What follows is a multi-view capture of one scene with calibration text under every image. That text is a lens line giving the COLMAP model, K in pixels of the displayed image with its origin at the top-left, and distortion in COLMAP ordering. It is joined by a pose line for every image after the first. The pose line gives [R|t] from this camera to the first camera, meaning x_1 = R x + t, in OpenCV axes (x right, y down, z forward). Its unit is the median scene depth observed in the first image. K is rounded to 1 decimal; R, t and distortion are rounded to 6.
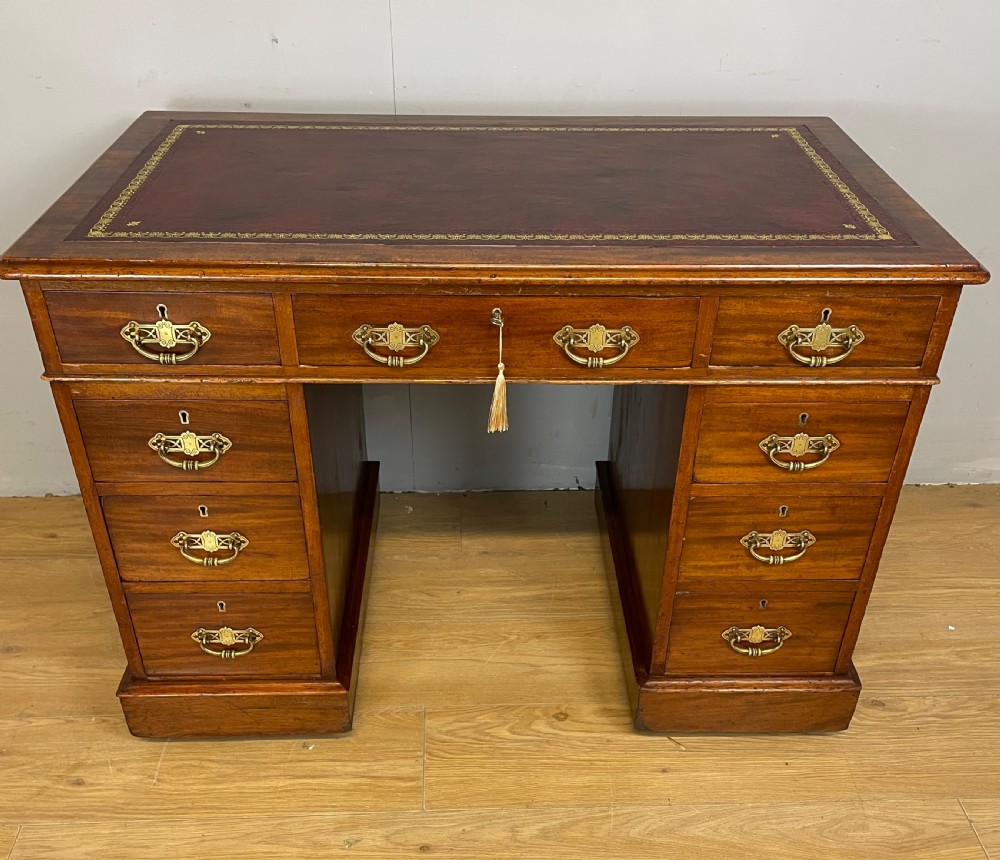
lens RADIAL K [[1010.8, 0, 504.6], [0, 1010.8, 501.5], [0, 0, 1]] dist [0.096771, -0.127159]
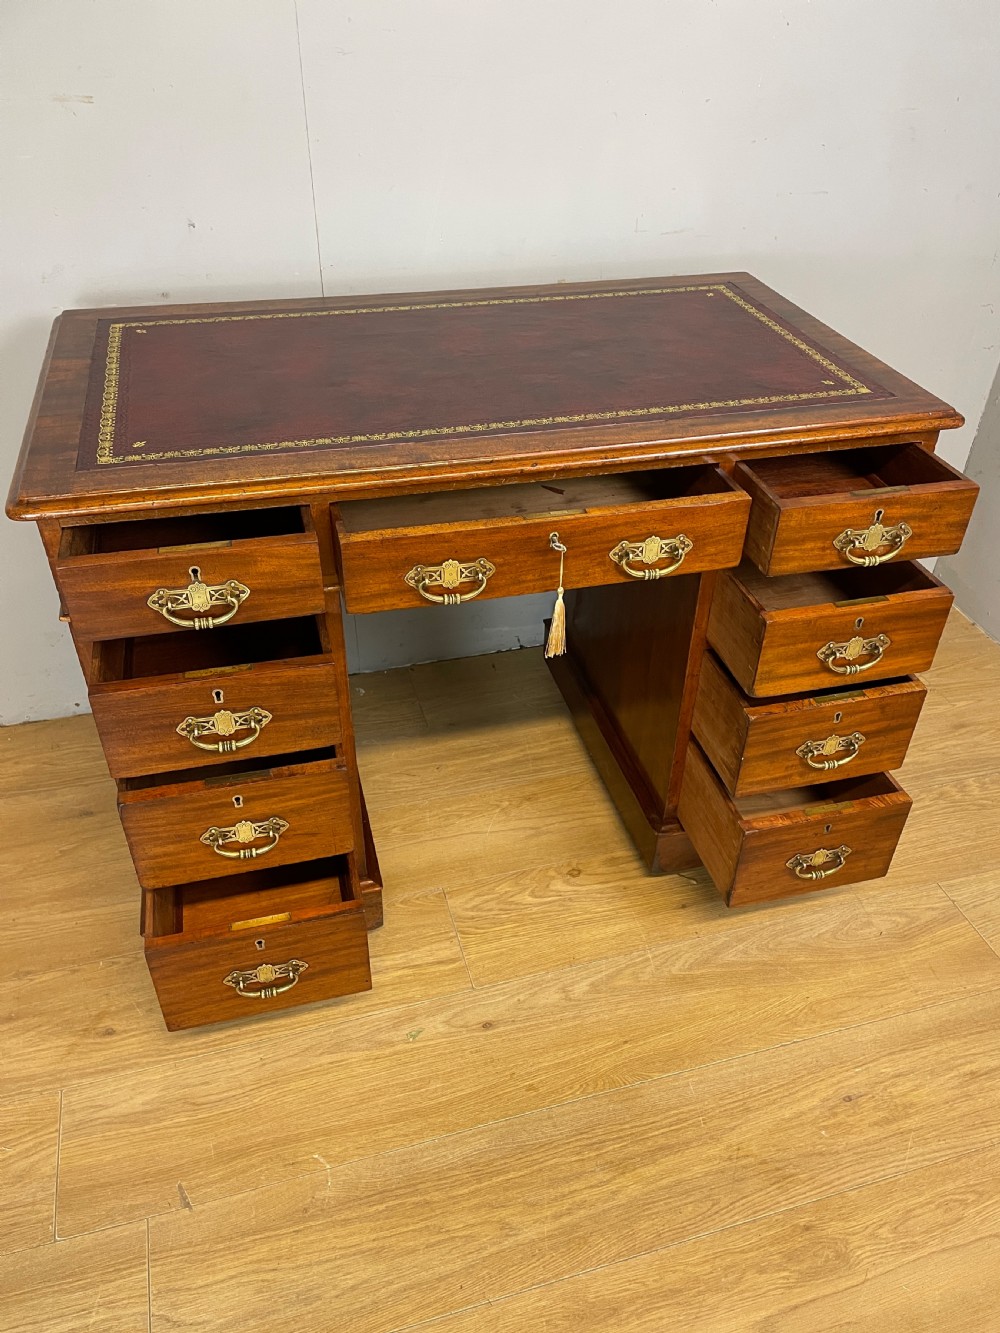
lens RADIAL K [[1009.5, 0, 516.3], [0, 1009.5, 677.6], [0, 0, 1]] dist [0.098683, -0.127431]
pose [[0.971152, -0.139017, 0.193745, -0.208403], [0.131862, 0.990036, 0.049413, -0.052371], [-0.198684, -0.022440, 0.979807, 0.005985]]
